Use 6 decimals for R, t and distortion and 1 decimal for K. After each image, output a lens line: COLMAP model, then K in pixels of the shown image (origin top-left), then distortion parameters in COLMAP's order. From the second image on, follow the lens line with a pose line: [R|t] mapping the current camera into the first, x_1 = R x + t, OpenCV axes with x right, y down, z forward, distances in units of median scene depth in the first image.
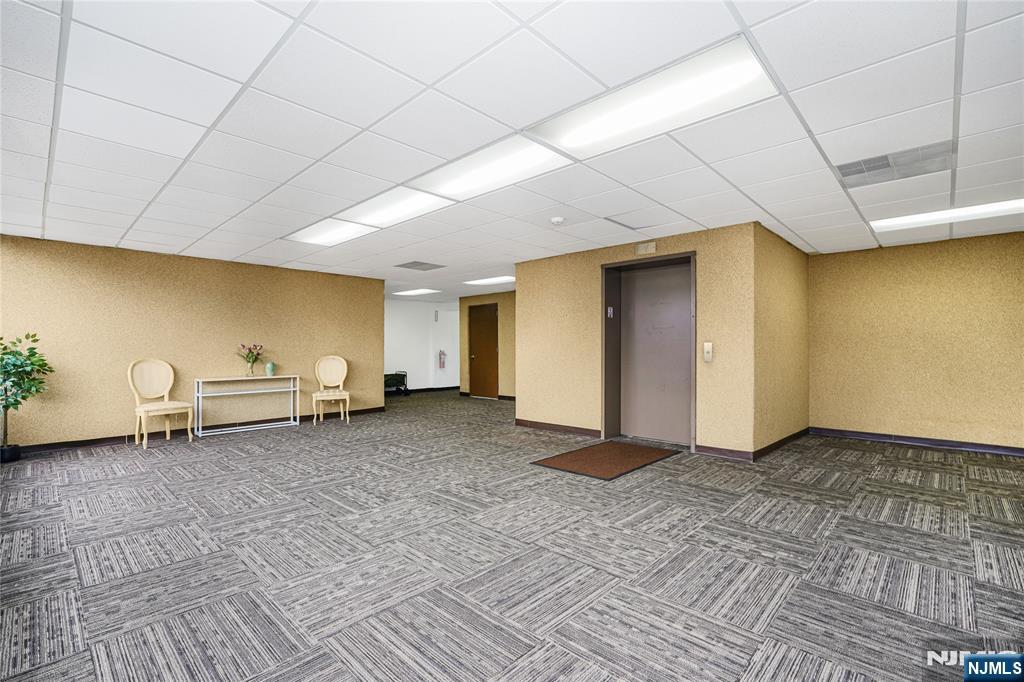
lens RADIAL K [[457.4, 0, 514.4], [0, 457.4, 344.8], [0, 0, 1]] dist [-0.007337, 0.003676]
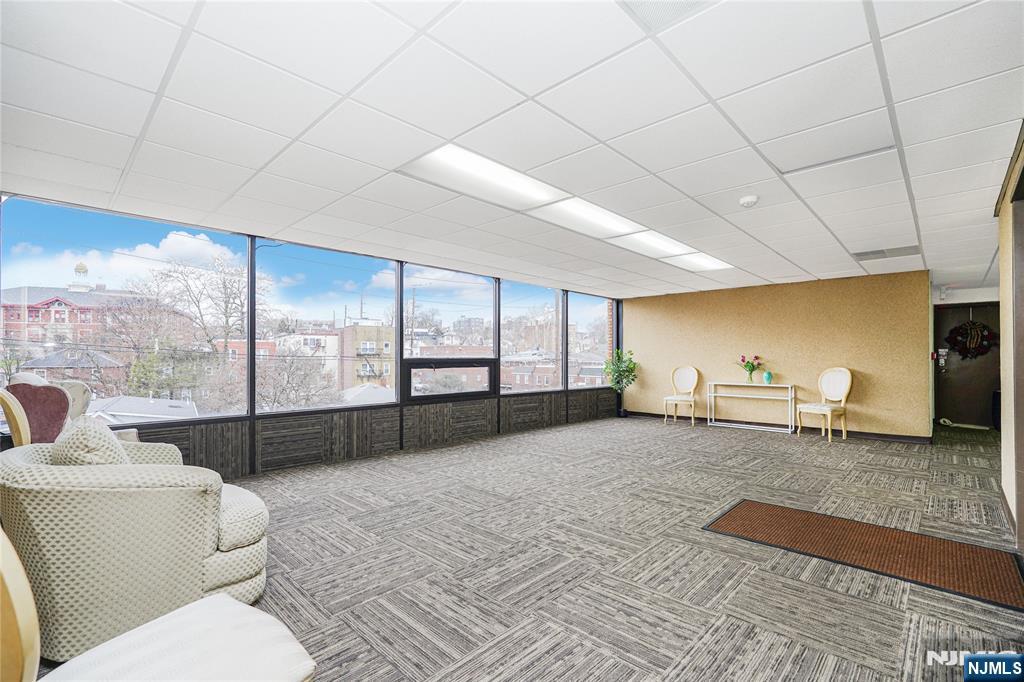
lens RADIAL K [[457.4, 0, 514.8], [0, 457.4, 348.7], [0, 0, 1]] dist [-0.007337, 0.003676]
pose [[0.003859, -0.015377, -0.999874, 0.968295], [0.005929, 0.999865, -0.015354, -0.006860], [0.999975, -0.005869, 0.003950, 0.645104]]
